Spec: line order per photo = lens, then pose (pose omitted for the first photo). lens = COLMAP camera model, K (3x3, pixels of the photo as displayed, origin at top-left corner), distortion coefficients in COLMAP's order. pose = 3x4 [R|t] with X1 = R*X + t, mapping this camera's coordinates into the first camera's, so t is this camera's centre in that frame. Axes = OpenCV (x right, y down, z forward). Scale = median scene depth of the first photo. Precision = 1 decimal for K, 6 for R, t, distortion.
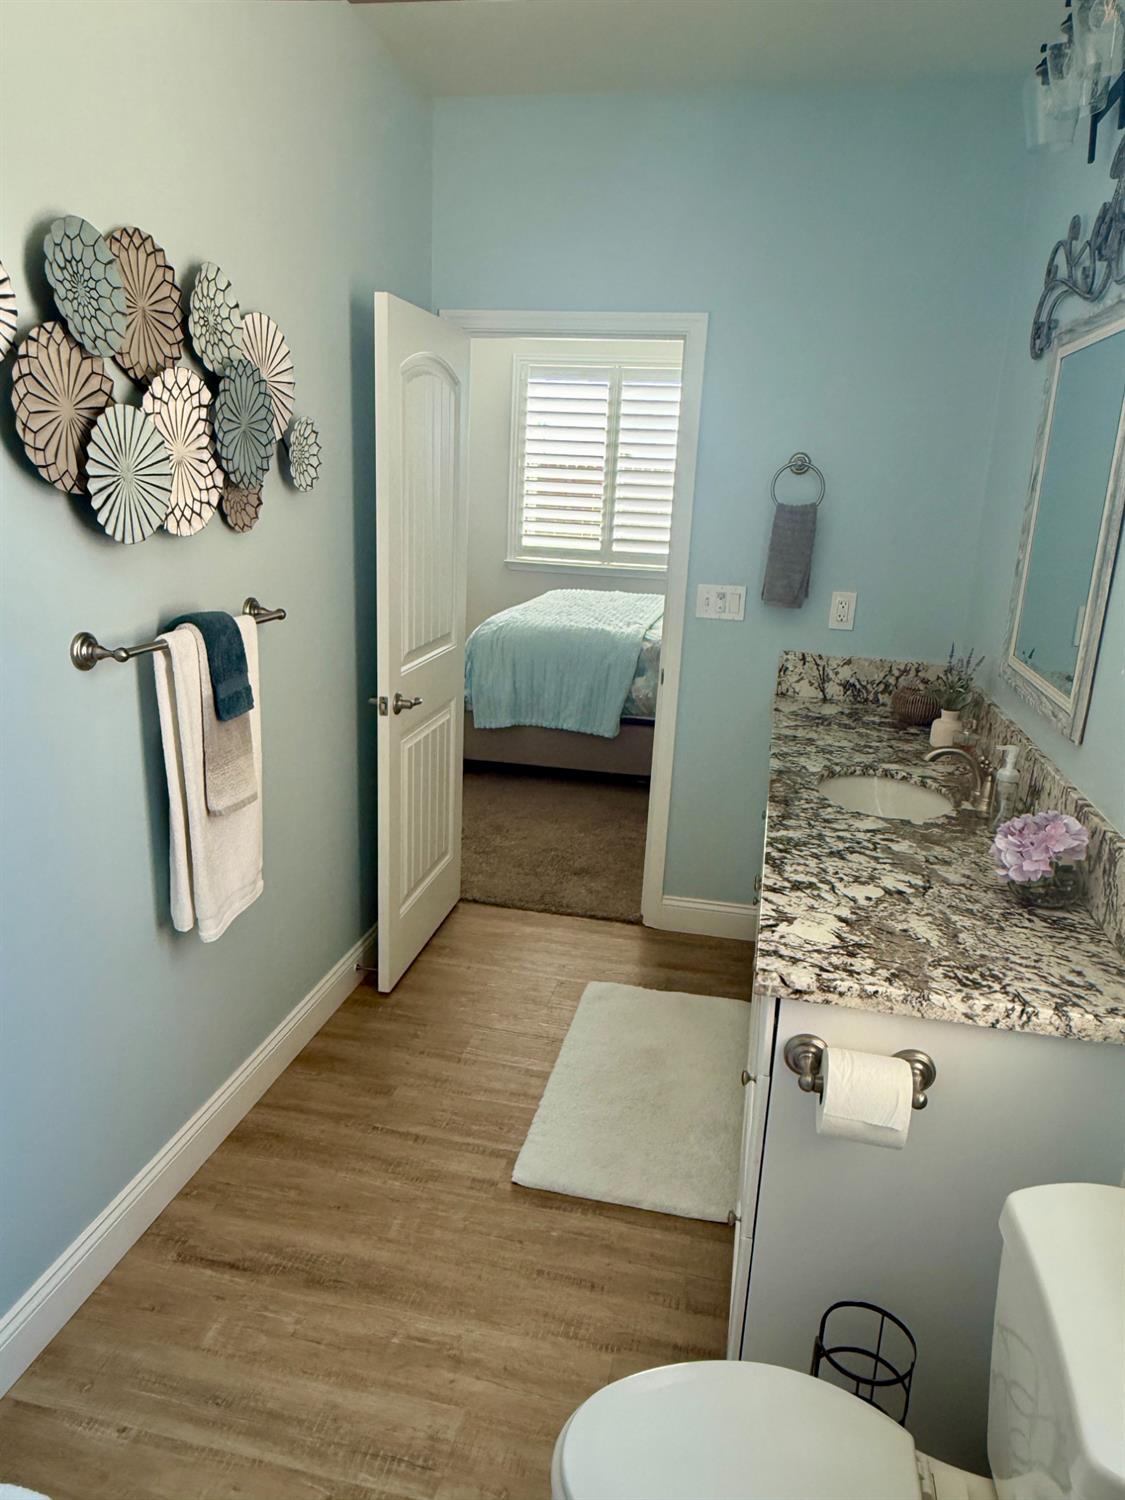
lens RADIAL K [[1005.9, 0, 558.3], [0, 1005.9, 749.1], [0, 0, 1]] dist [-0.031361, 0.000667]
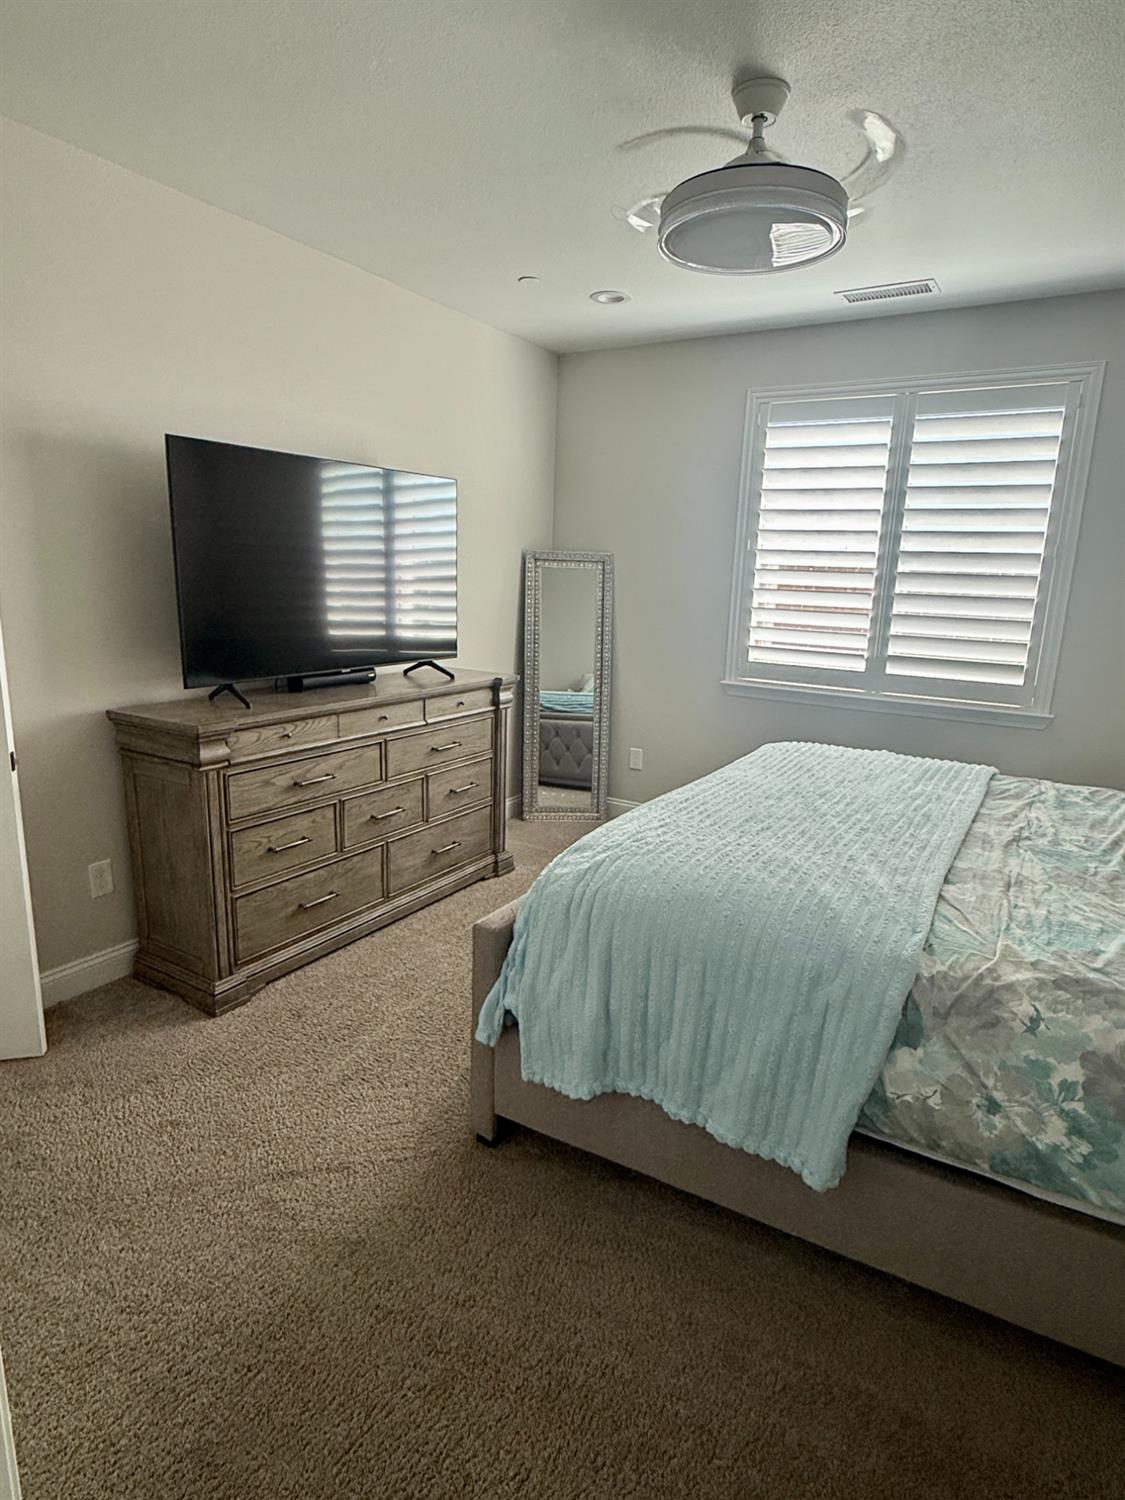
lens RADIAL K [[822.3, 0, 576.6], [0, 822.3, 747.0], [0, 0, 1]] dist [0.002749, 0.000788]
pose [[0.947394, 0.058279, -0.314718, 0.053699], [-0.078423, 0.995578, -0.051716, -0.162052], [0.310312, 0.073677, 0.947775, 0.656651]]
